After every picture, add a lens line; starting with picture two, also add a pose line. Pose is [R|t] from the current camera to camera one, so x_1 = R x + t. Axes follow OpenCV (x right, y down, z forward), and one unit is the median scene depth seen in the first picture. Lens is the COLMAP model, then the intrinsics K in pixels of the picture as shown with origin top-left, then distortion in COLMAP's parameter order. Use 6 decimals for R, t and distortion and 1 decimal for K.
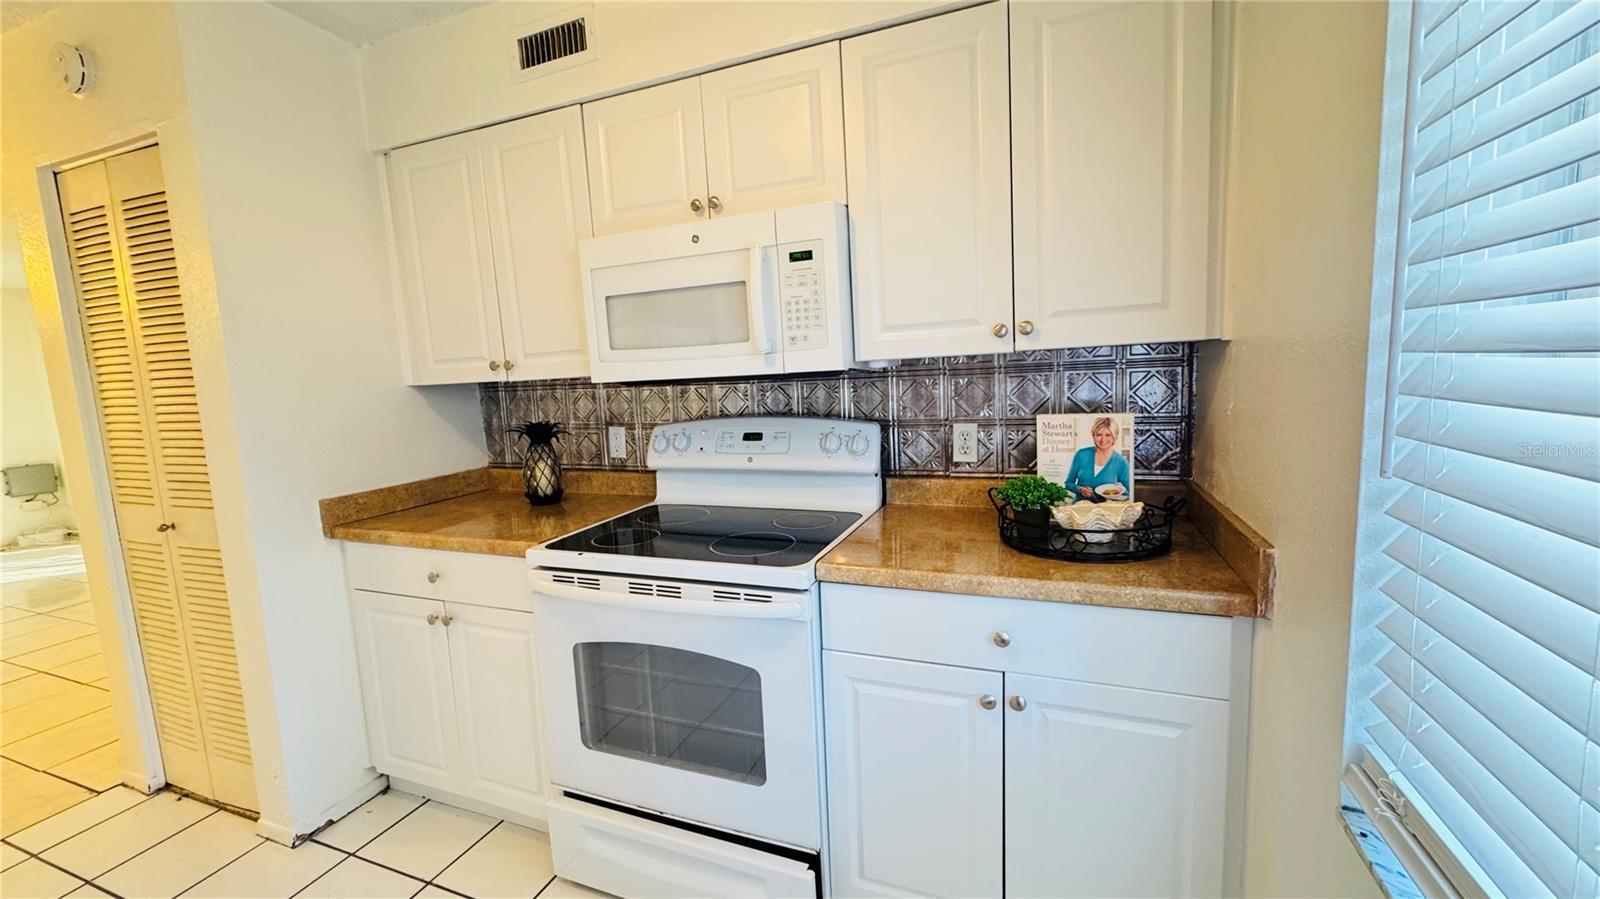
lens RADIAL K [[635.4, 0, 796.2], [0, 635.4, 449.2], [0, 0, 1]] dist [0.003385, -0.000267]
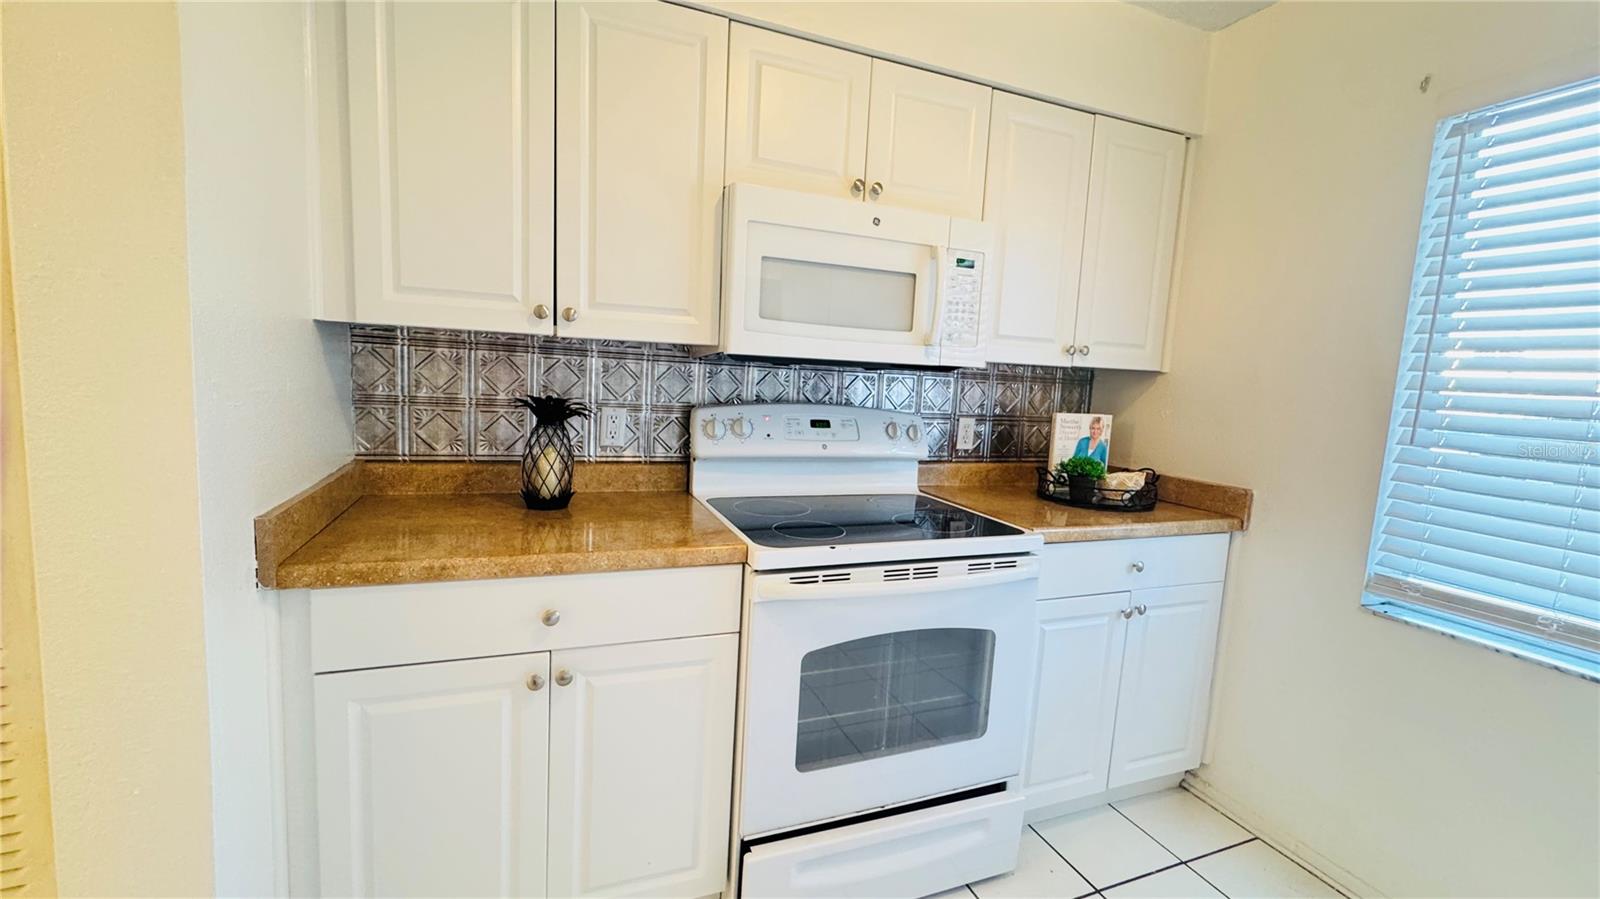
lens RADIAL K [[635.4, 0, 795.3], [0, 635.4, 447.5], [0, 0, 1]] dist [0.003385, -0.000267]
pose [[0.726892, 0.006166, 0.686724, -0.790502], [0.000011, 0.999960, -0.008990, 0.026453], [-0.686752, 0.006542, 0.726863, 0.312307]]
